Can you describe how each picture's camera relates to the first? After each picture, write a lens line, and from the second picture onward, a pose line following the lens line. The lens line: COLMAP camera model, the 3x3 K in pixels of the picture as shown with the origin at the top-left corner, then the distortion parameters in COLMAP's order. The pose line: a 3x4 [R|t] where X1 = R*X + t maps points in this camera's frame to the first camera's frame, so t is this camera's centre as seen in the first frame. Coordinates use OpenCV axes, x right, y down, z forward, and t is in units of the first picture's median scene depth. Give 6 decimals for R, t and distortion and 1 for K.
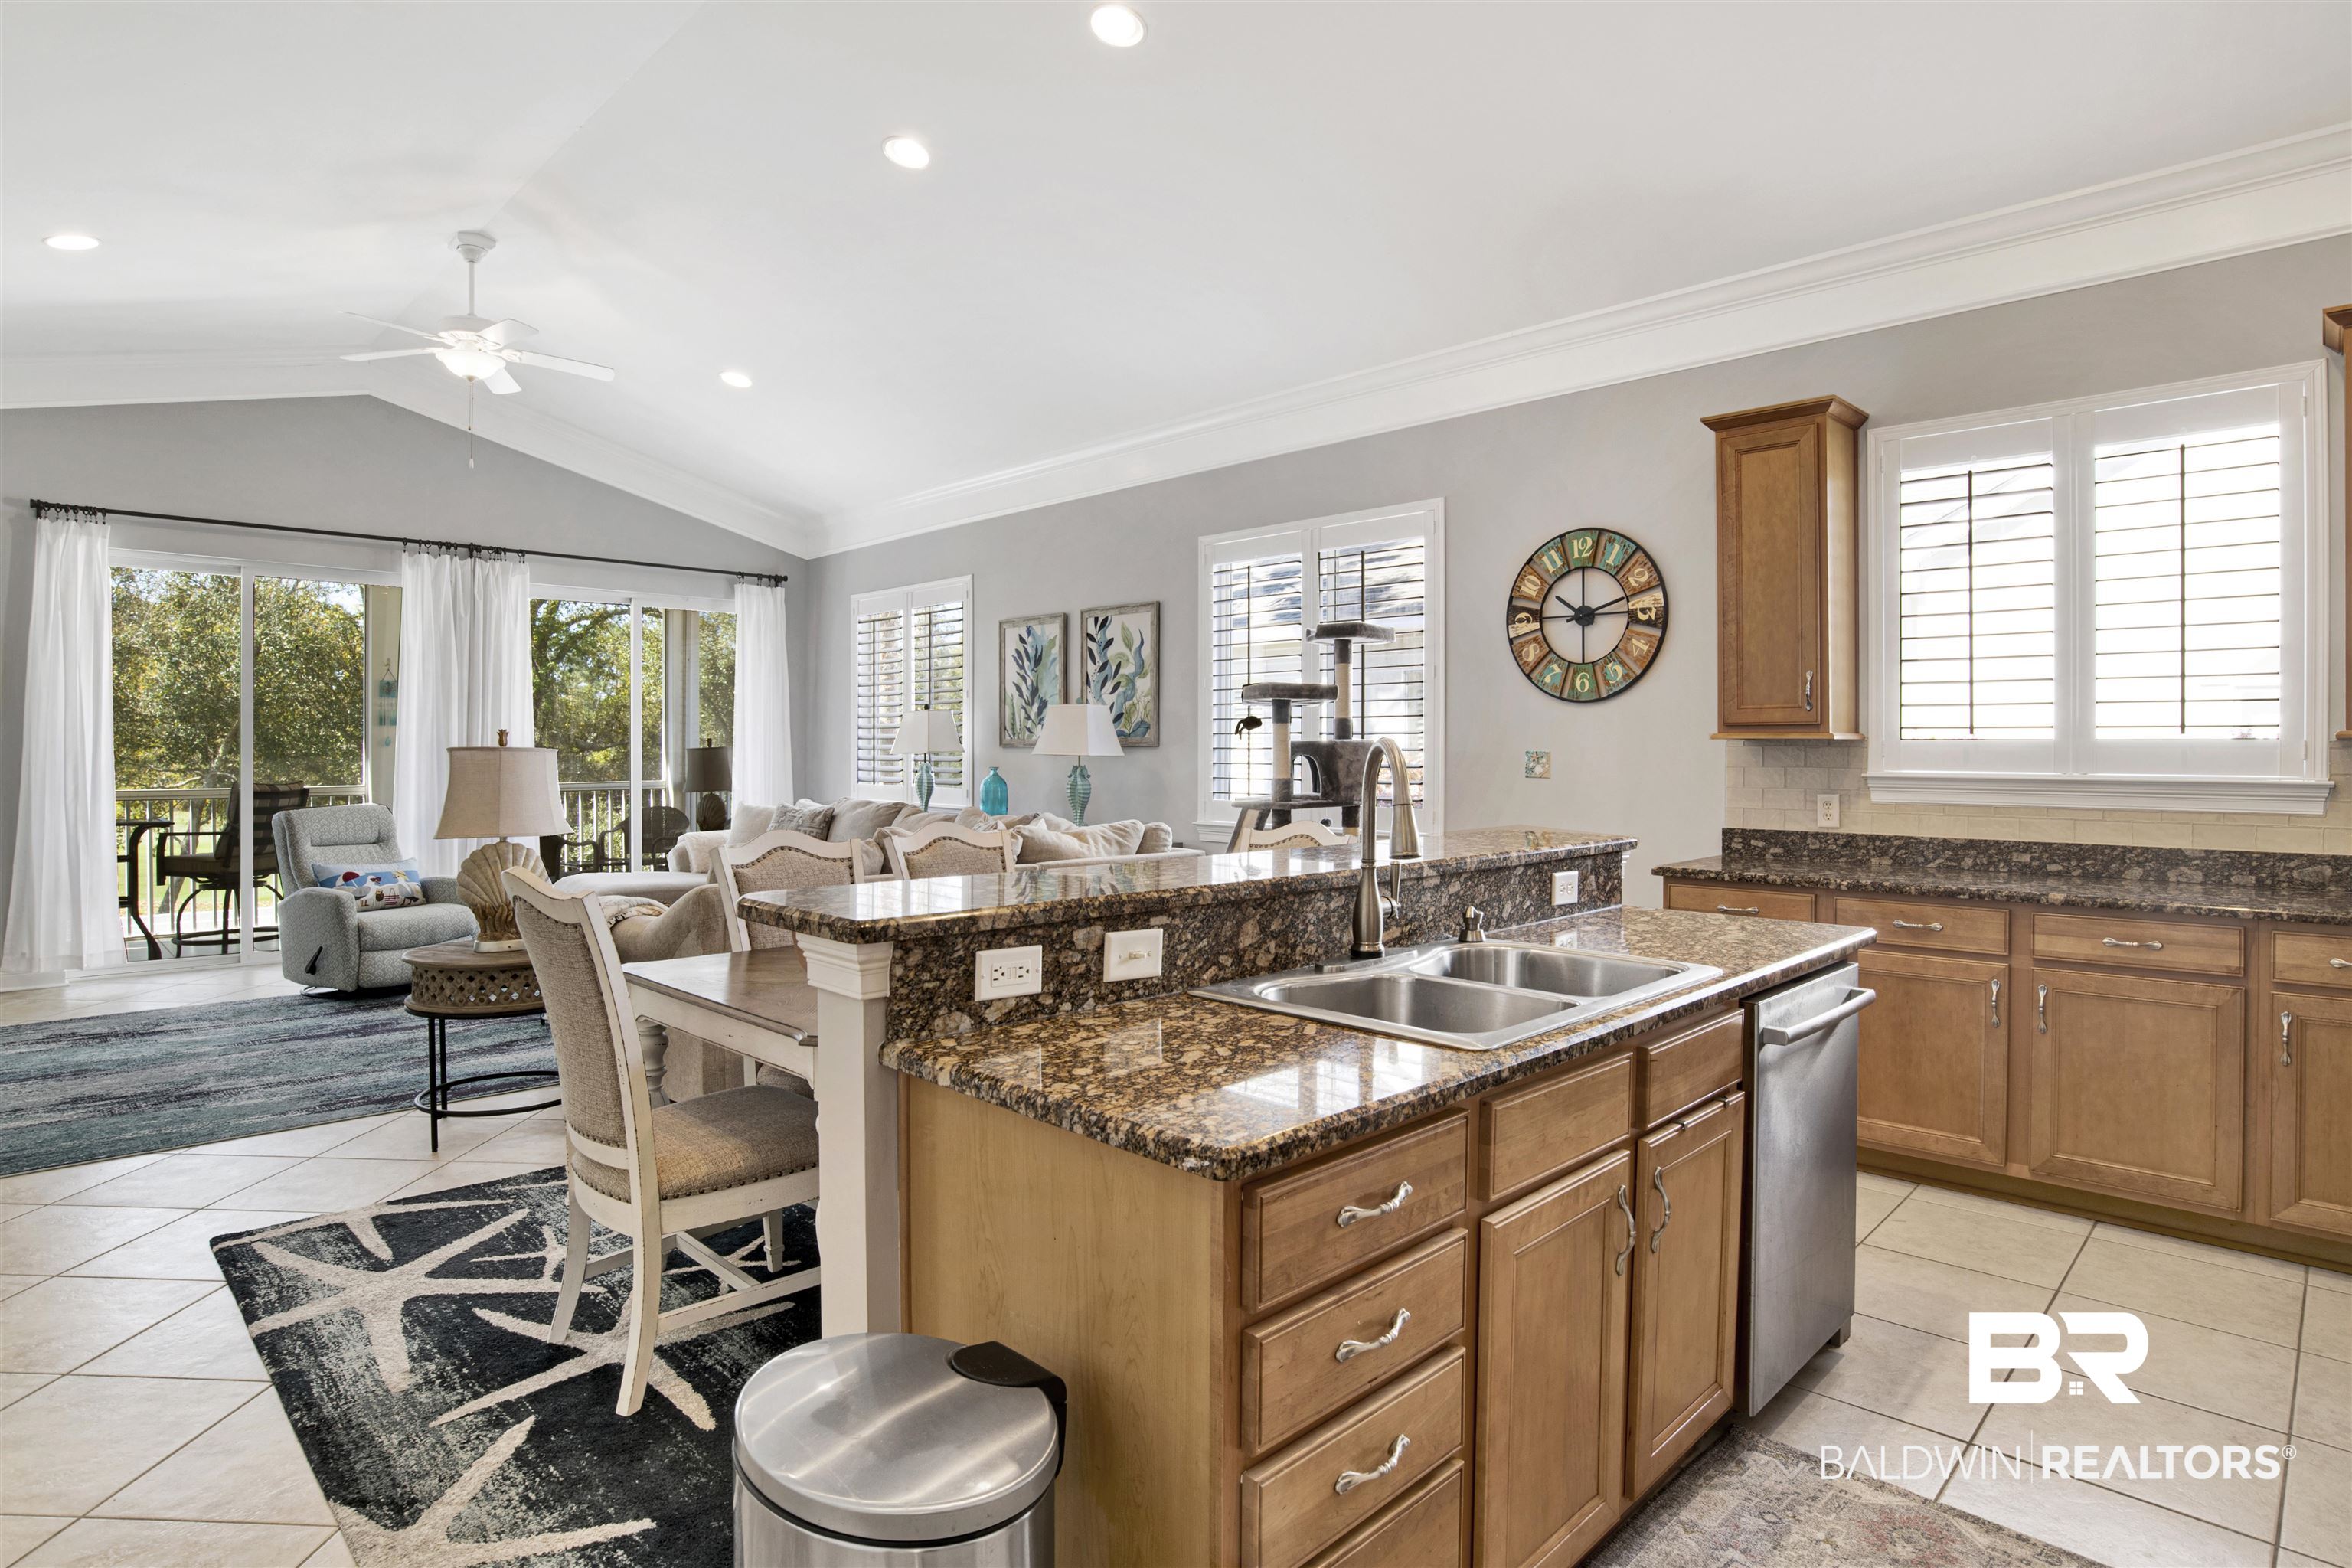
lens RADIAL K [[1249.2, 0, 1210.8], [0, 1249.2, 751.6], [0, 0, 1]] dist [-0.067403, 0.020111]
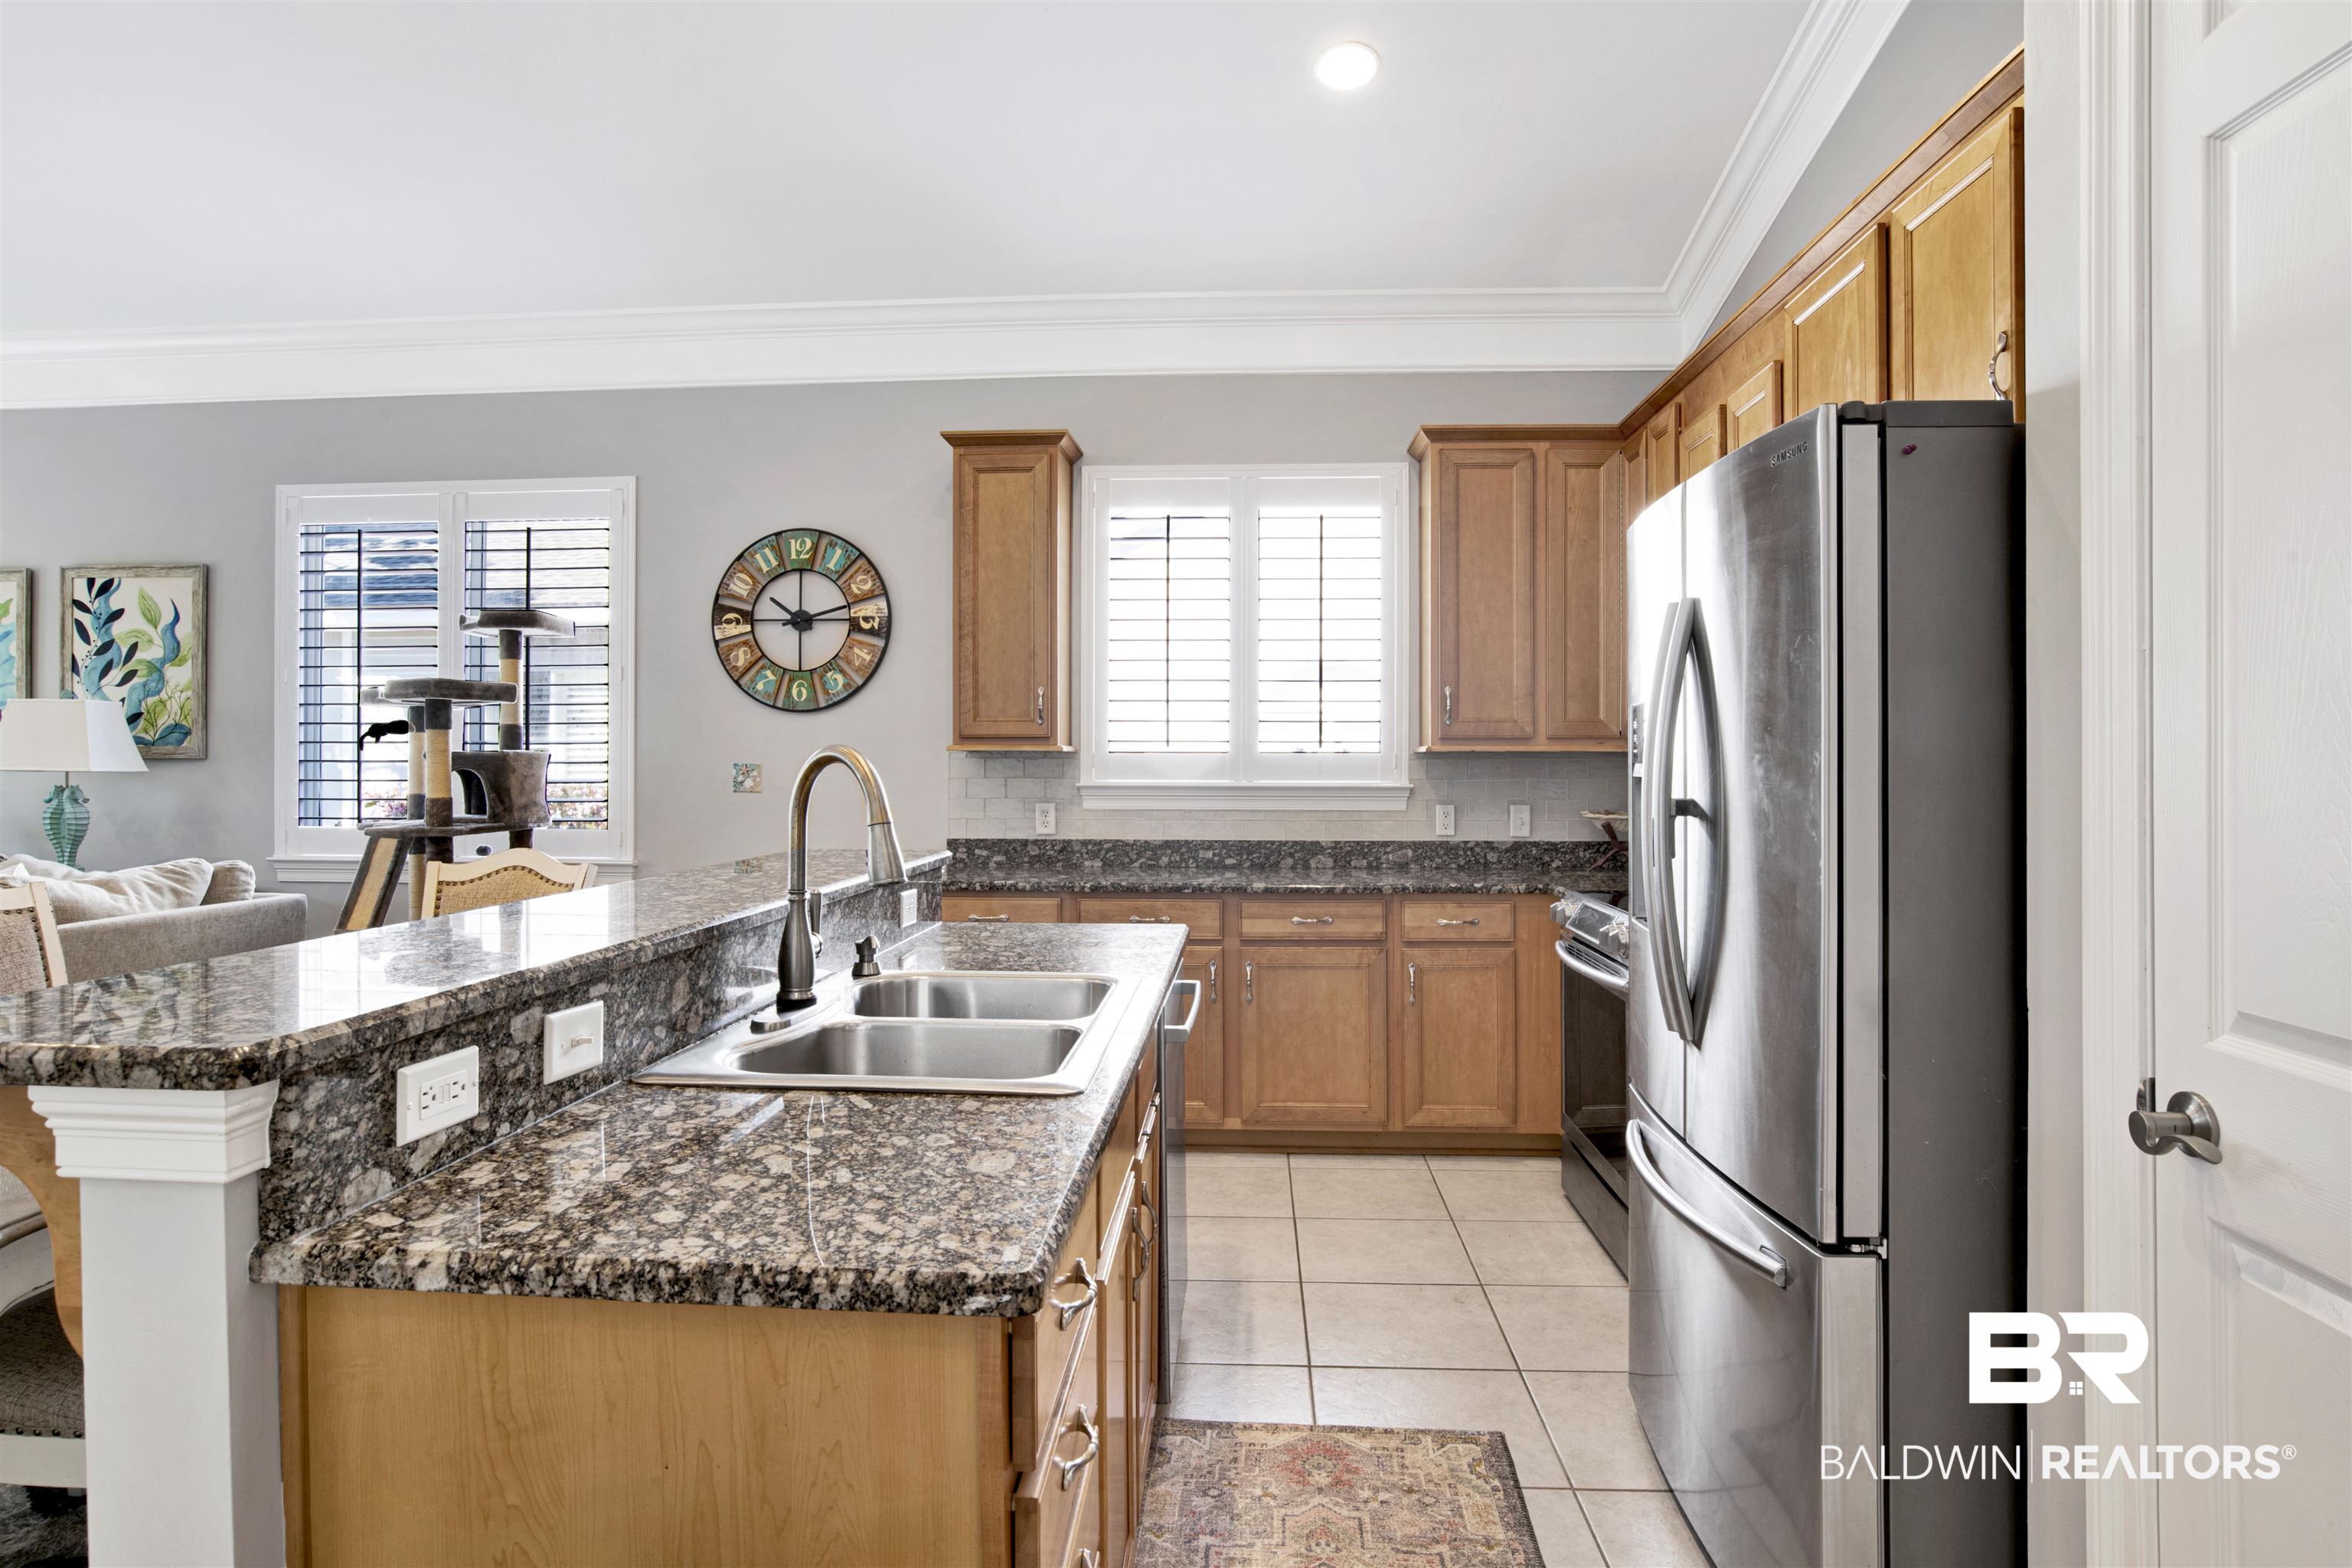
lens RADIAL K [[1249.2, 0, 1199.2], [0, 1249.2, 768.4], [0, 0, 1]] dist [-0.067403, 0.020111]
pose [[0.747636, -0.003443, 0.664100, -0.102174], [0.002013, 0.999994, 0.002918, 0.001369], [-0.664105, -0.000845, 0.747638, 0.088138]]
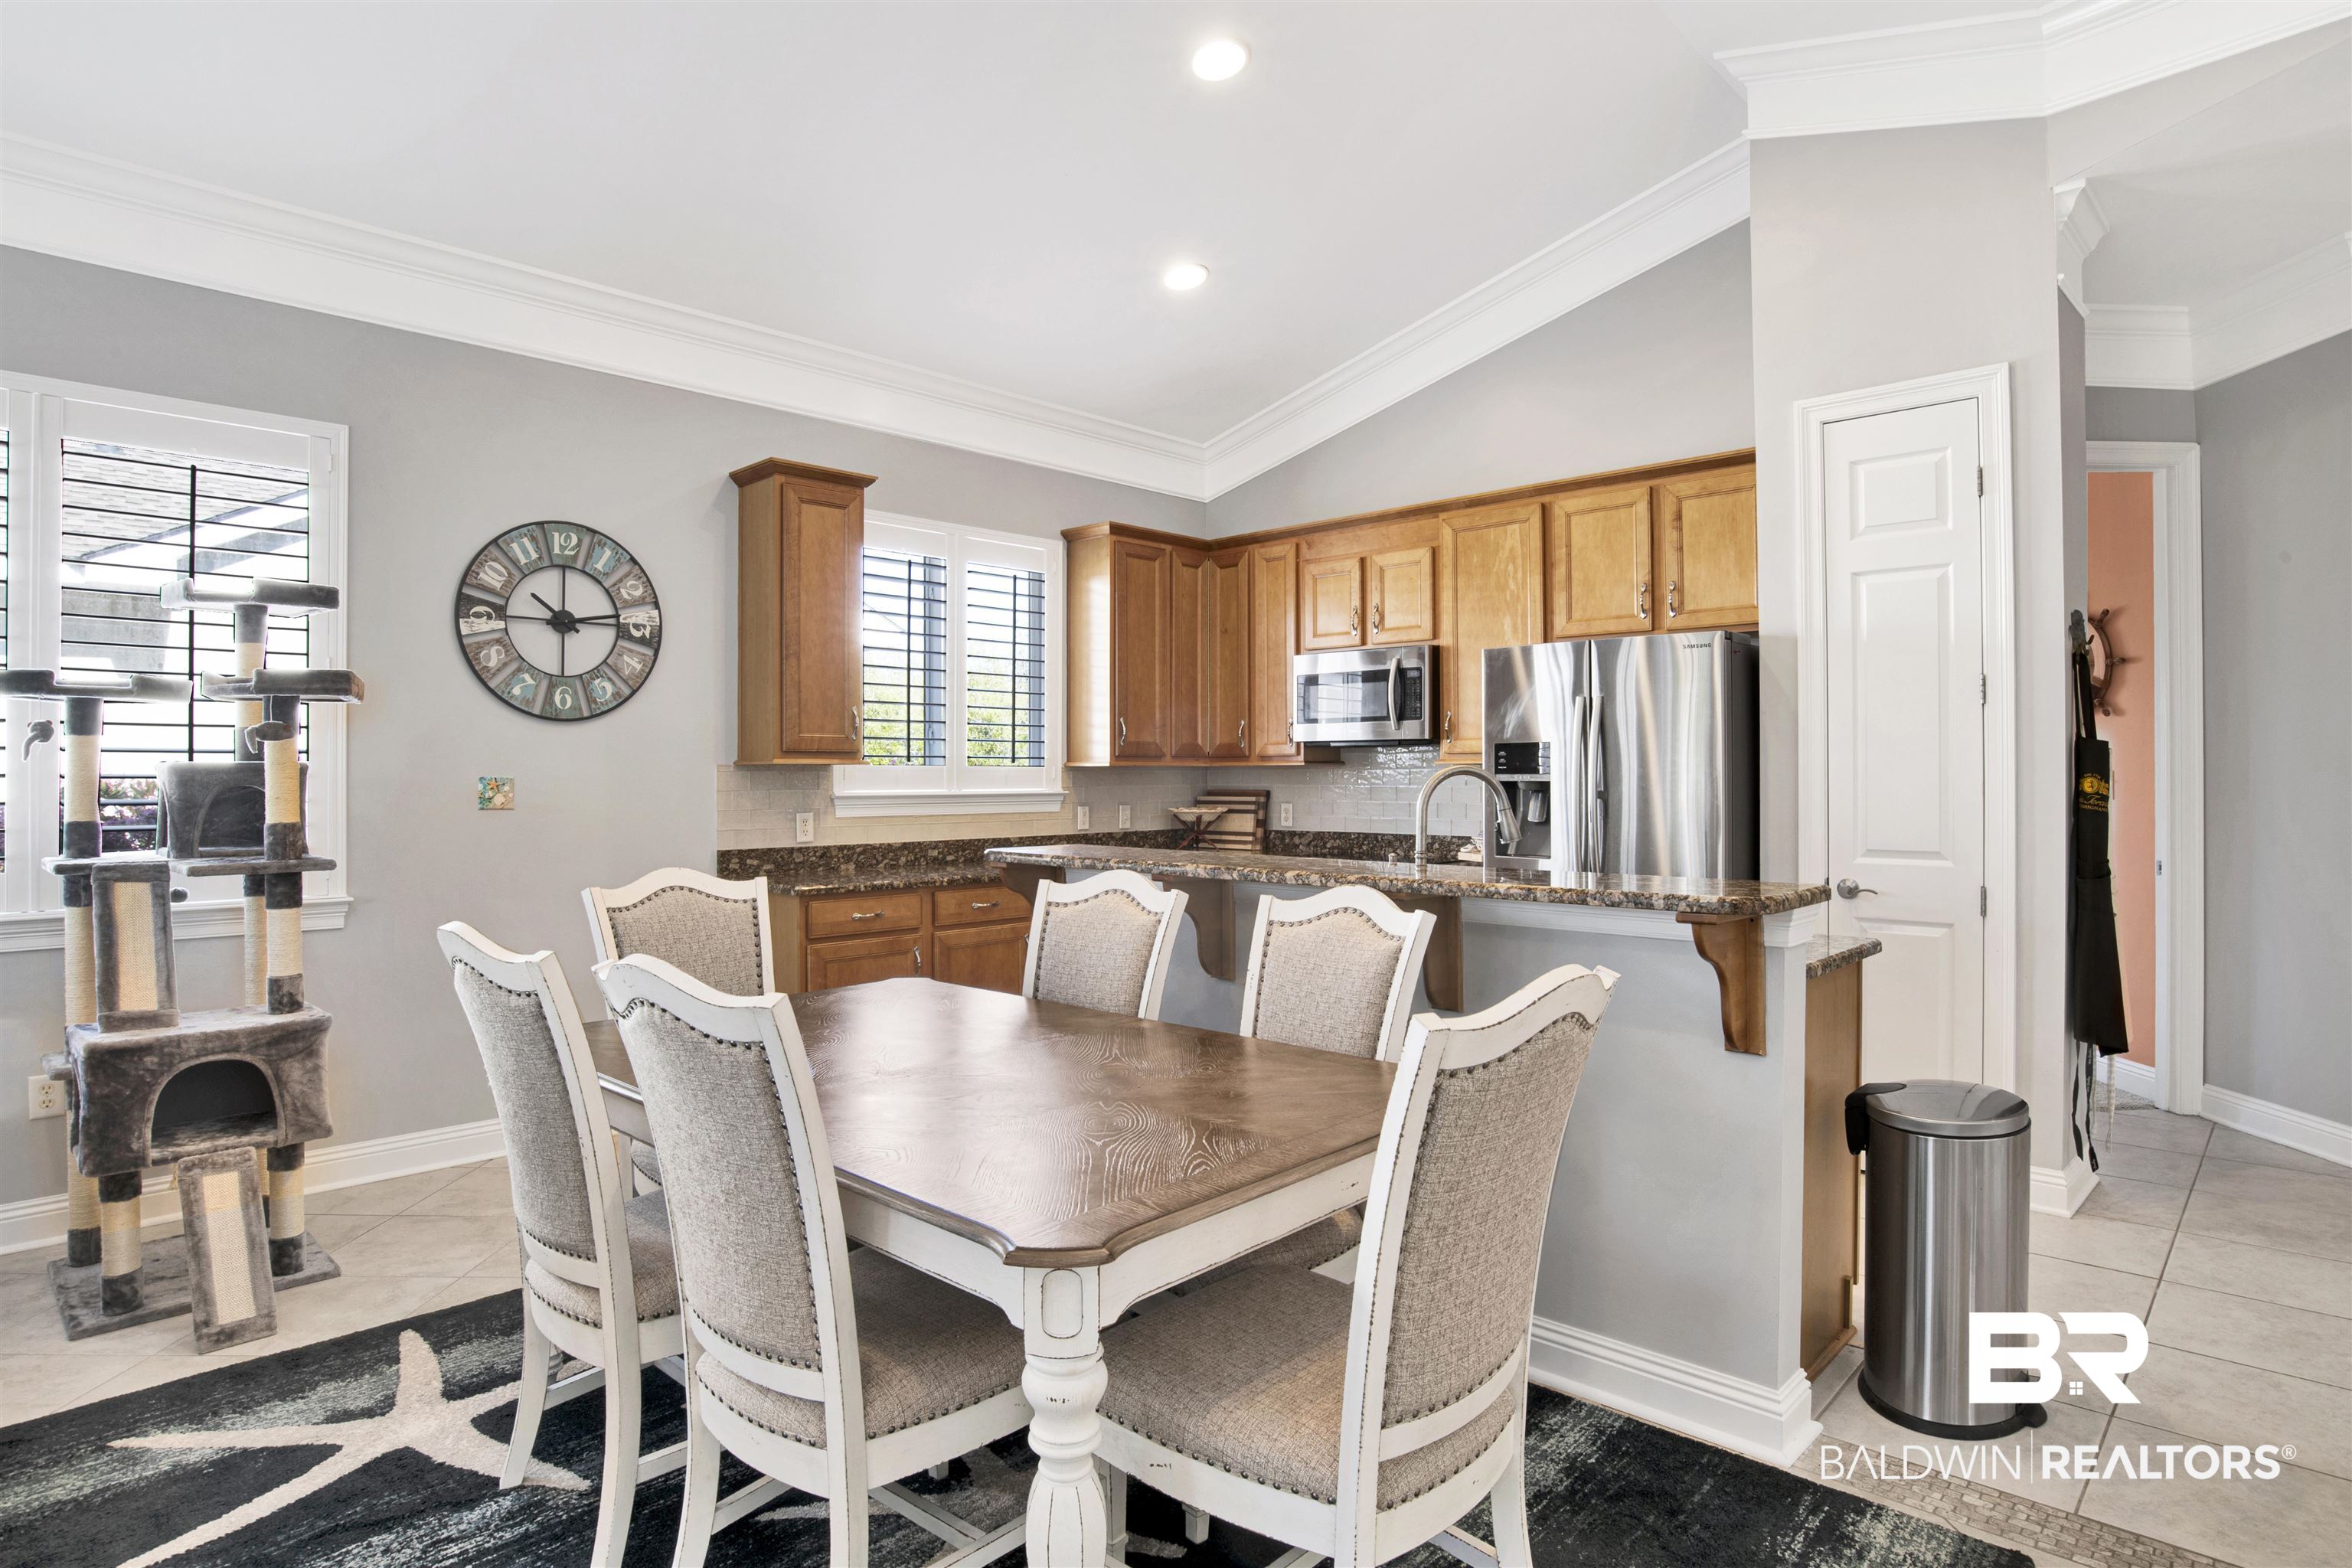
lens RADIAL K [[1249.2, 0, 1176.1], [0, 1249.2, 773.3], [0, 0, 1]] dist [-0.067403, 0.020111]
pose [[-0.004513, -0.003044, 0.999985, -0.565753], [0.004237, 0.999986, 0.003063, -0.003954], [-0.999981, 0.004251, -0.004500, 0.575212]]
